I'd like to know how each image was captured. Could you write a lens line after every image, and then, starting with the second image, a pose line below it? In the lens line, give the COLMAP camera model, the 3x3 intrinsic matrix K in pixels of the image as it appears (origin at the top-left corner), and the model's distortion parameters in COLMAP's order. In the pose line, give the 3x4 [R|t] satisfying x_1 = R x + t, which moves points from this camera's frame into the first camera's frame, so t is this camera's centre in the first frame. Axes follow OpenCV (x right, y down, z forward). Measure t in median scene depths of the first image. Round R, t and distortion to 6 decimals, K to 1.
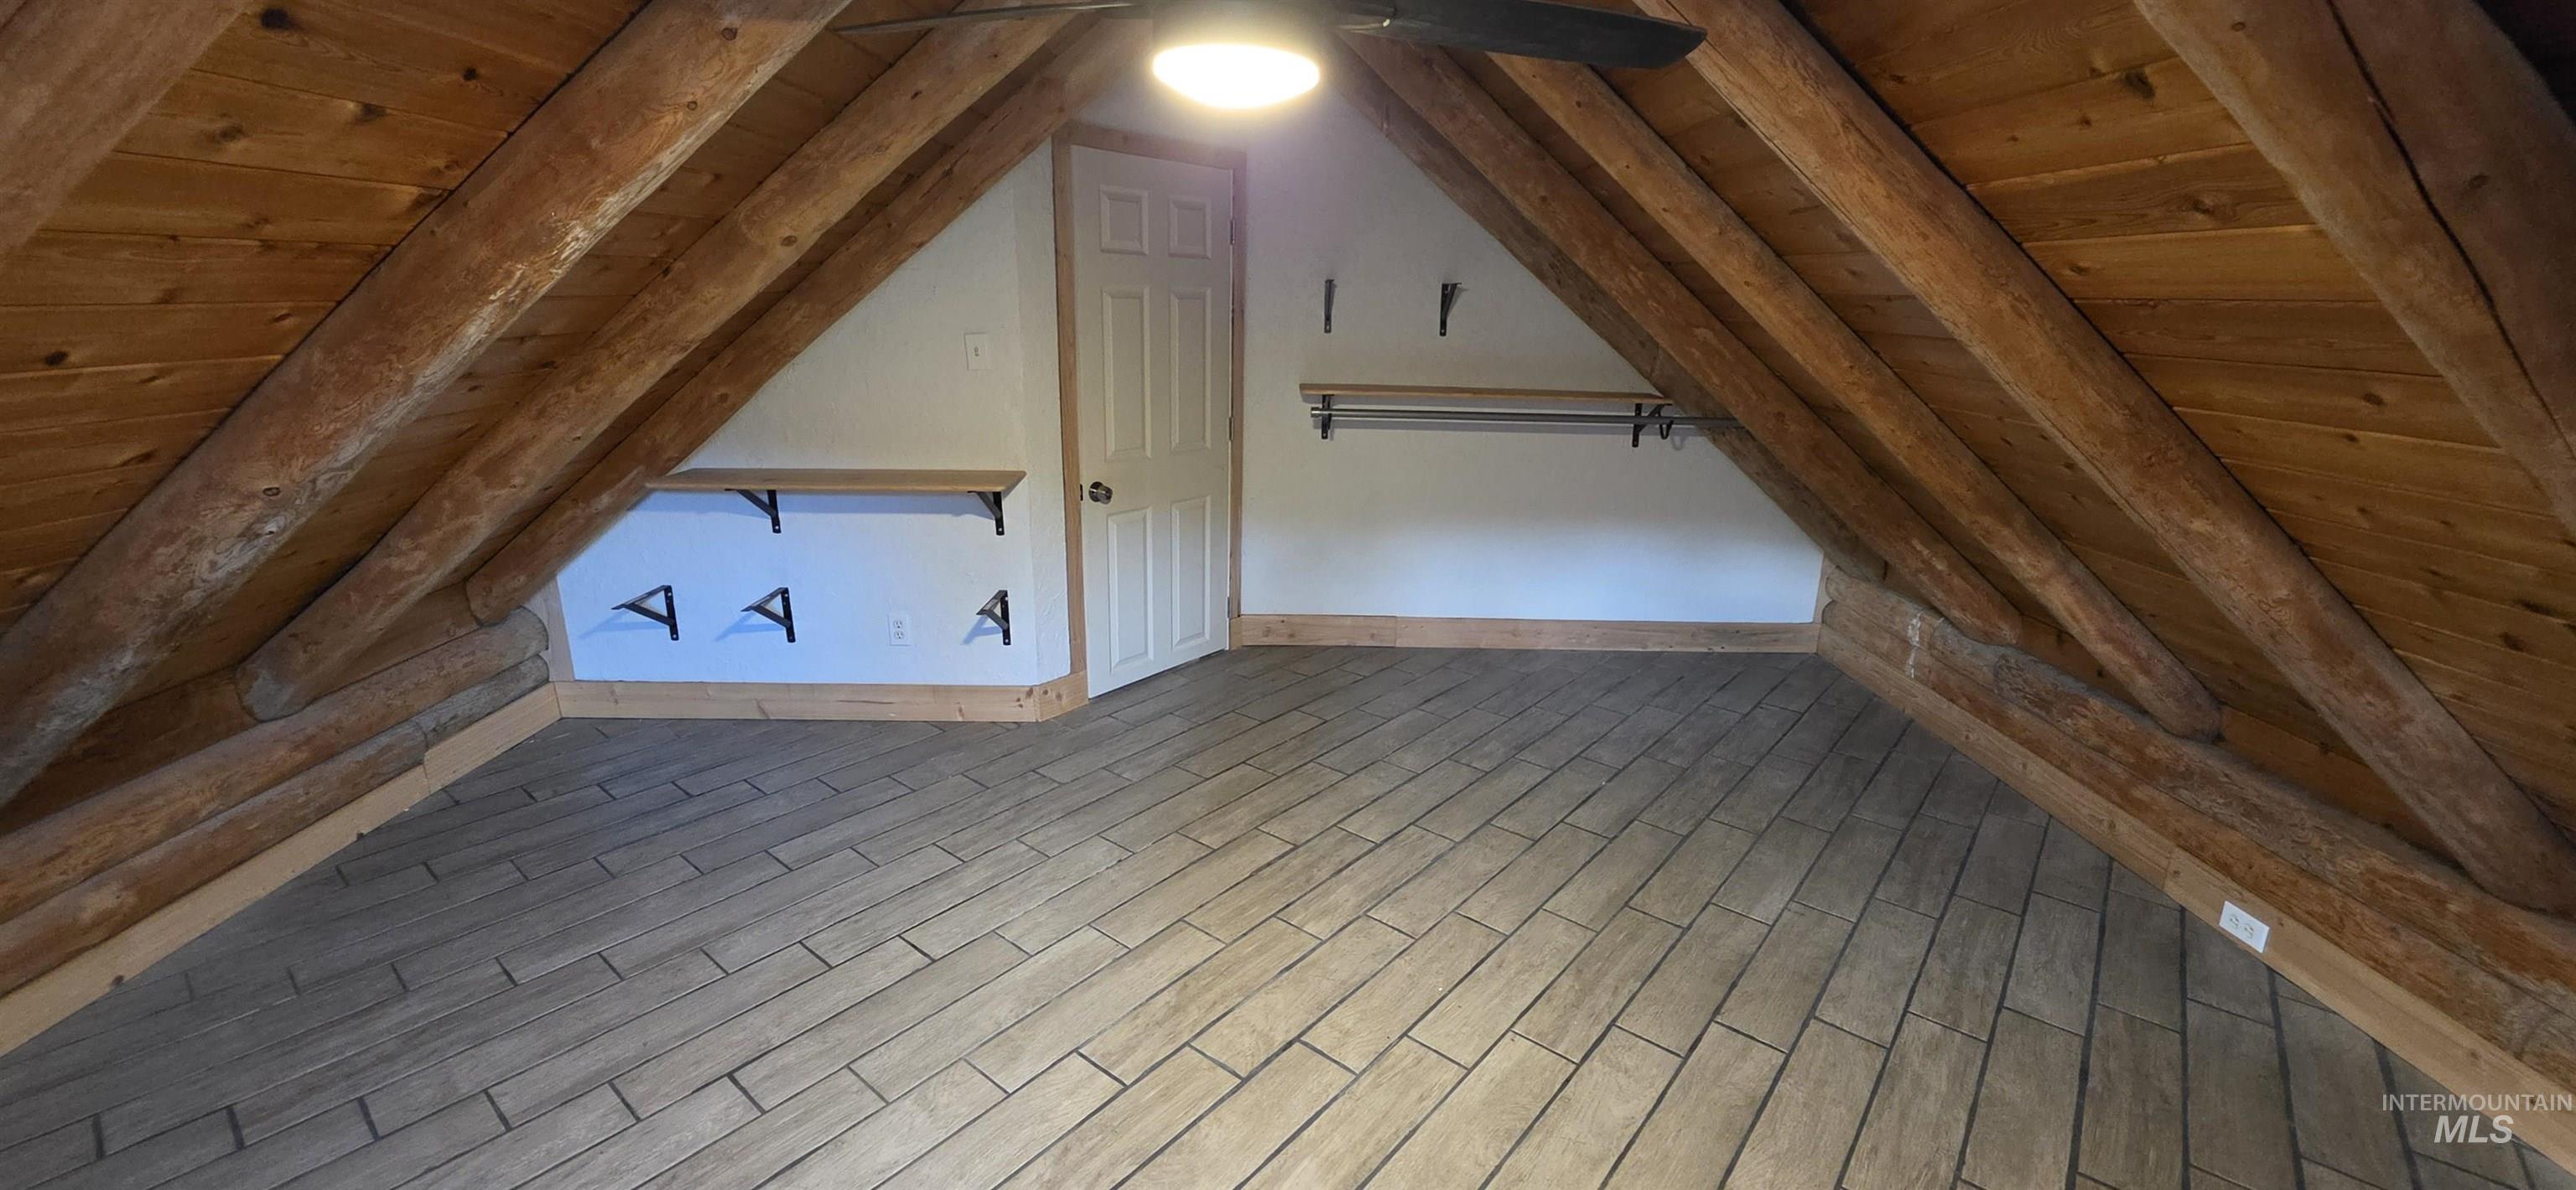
lens RADIAL K [[1031.9, 0, 1287.6], [0, 1031.9, 597.8], [0, 0, 1]] dist [-0.003497, 0.000527]
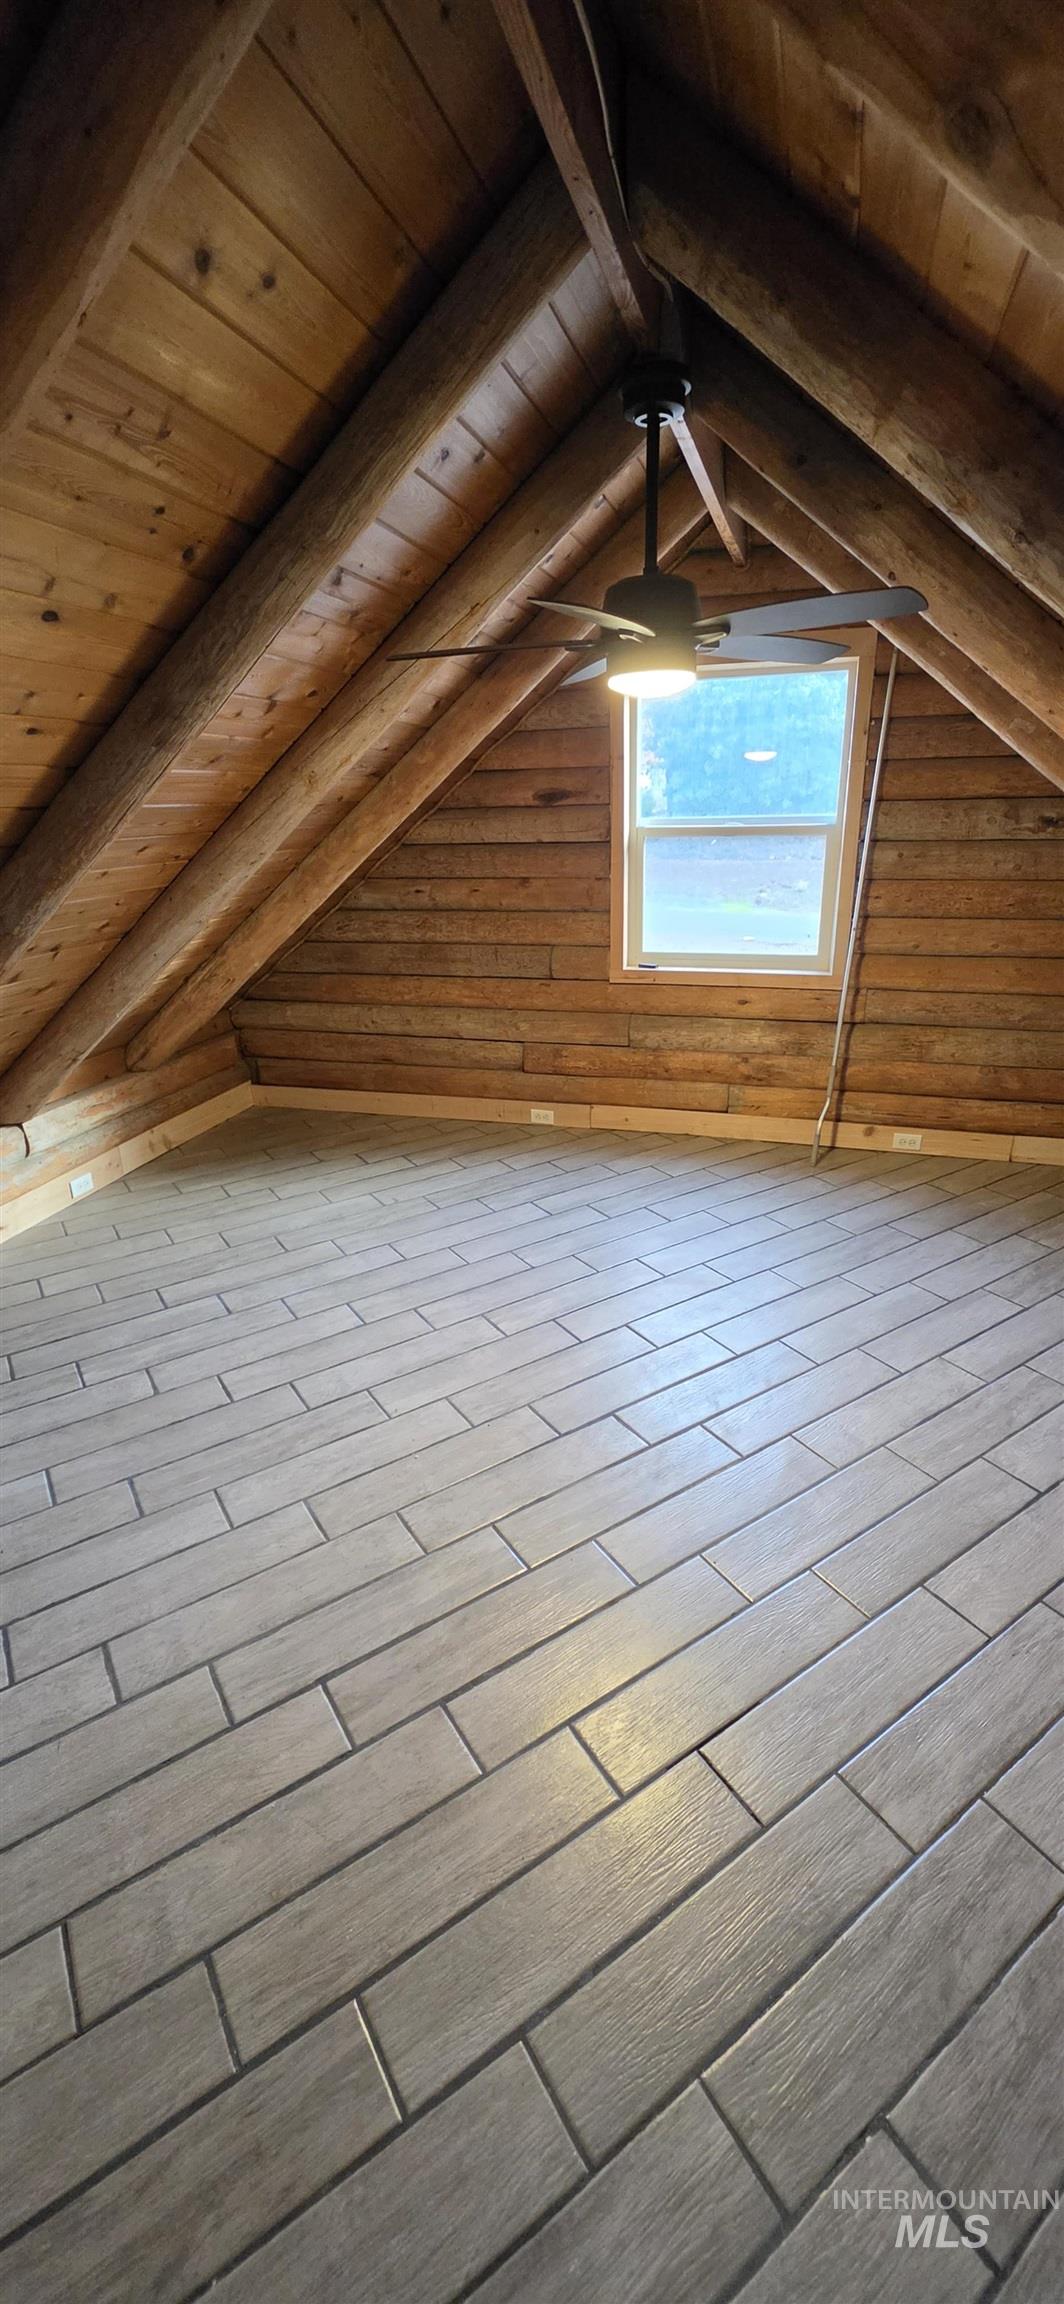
lens RADIAL K [[922.9, 0, 542.9], [0, 922.9, 1150.6], [0, 0, 1]] dist [-0.003497, 0.000527]
pose [[-0.958932, -0.111103, 0.260972, -0.188933], [0.070003, 0.798922, 0.597347, -0.433193], [-0.274863, 0.591083, -0.758334, 1.417278]]
